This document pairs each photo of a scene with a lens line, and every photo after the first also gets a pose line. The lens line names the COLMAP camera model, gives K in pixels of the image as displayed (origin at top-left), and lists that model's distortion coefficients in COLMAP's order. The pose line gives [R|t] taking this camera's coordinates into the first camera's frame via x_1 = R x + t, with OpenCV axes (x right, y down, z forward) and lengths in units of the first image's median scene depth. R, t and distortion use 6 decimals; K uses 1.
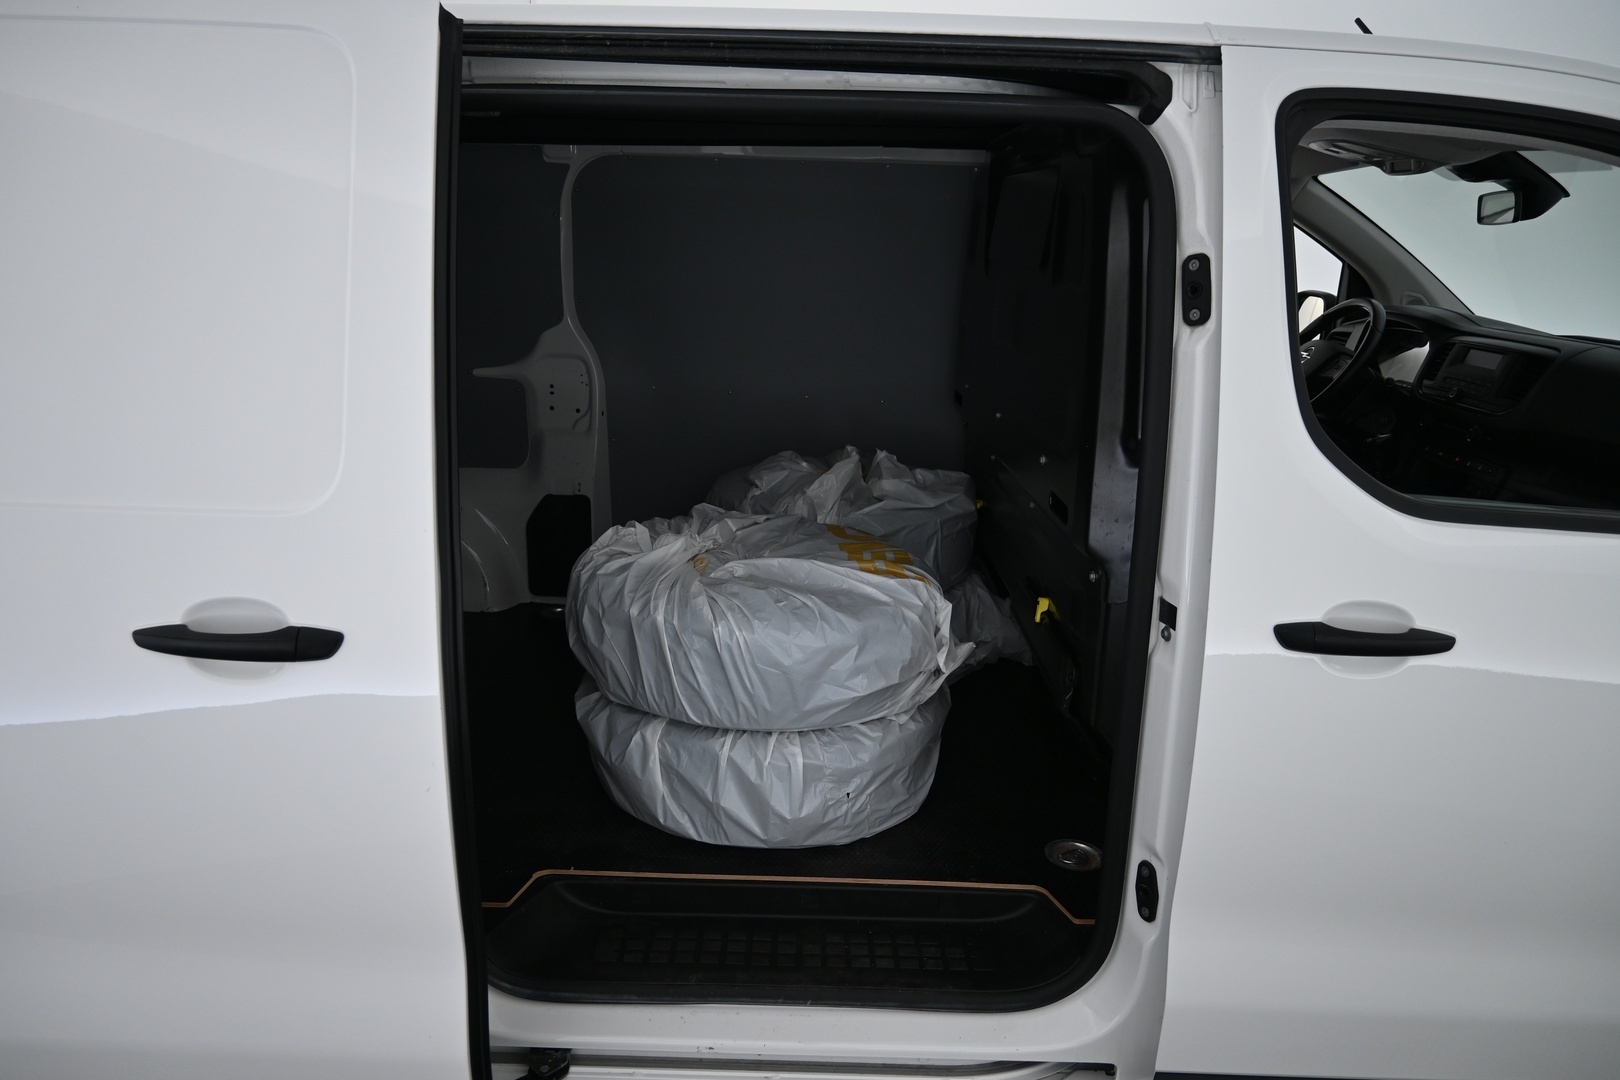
lens RADIAL K [[1108.5, 0, 807.3], [0, 1108.5, 540.5], [0, 0, 1]] dist [-0.001431, 0.003869]
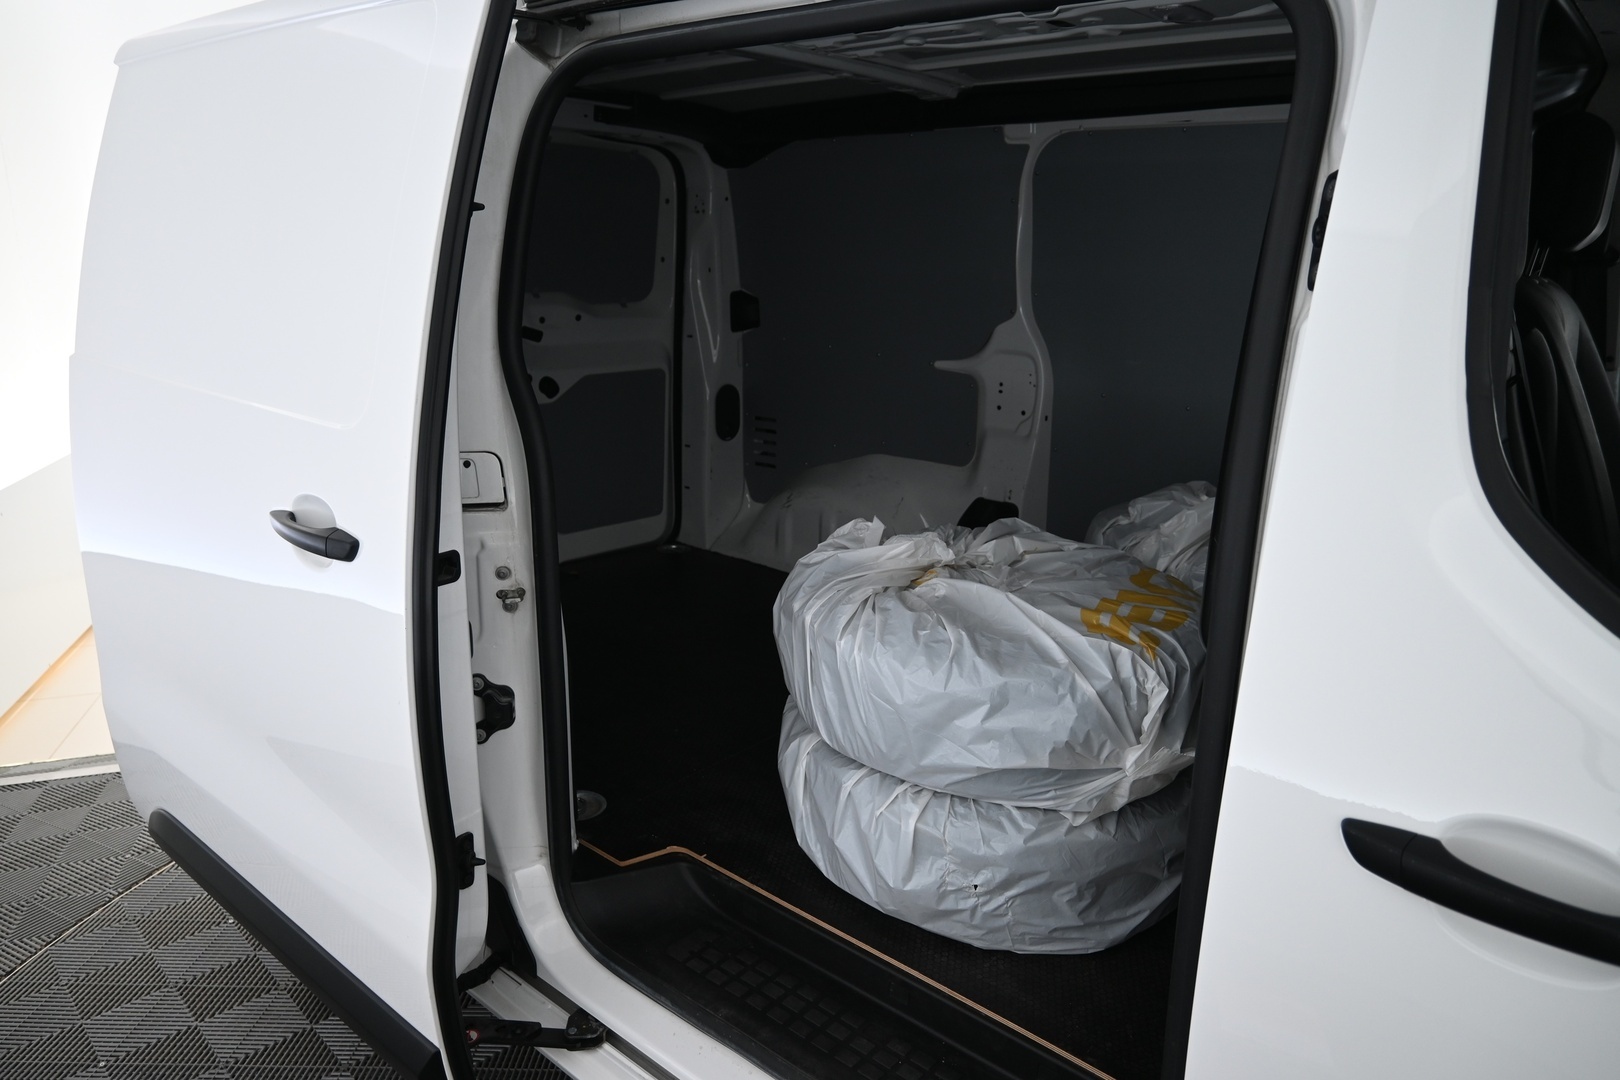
lens RADIAL K [[1108.5, 0, 807.9], [0, 1108.5, 541.7], [0, 0, 1]] dist [-0.001431, 0.003869]
pose [[0.755974, 0.163684, -0.633807, 0.414169], [-0.178254, 0.983118, 0.041283, -0.027646], [0.629864, 0.081770, 0.772389, 0.285593]]
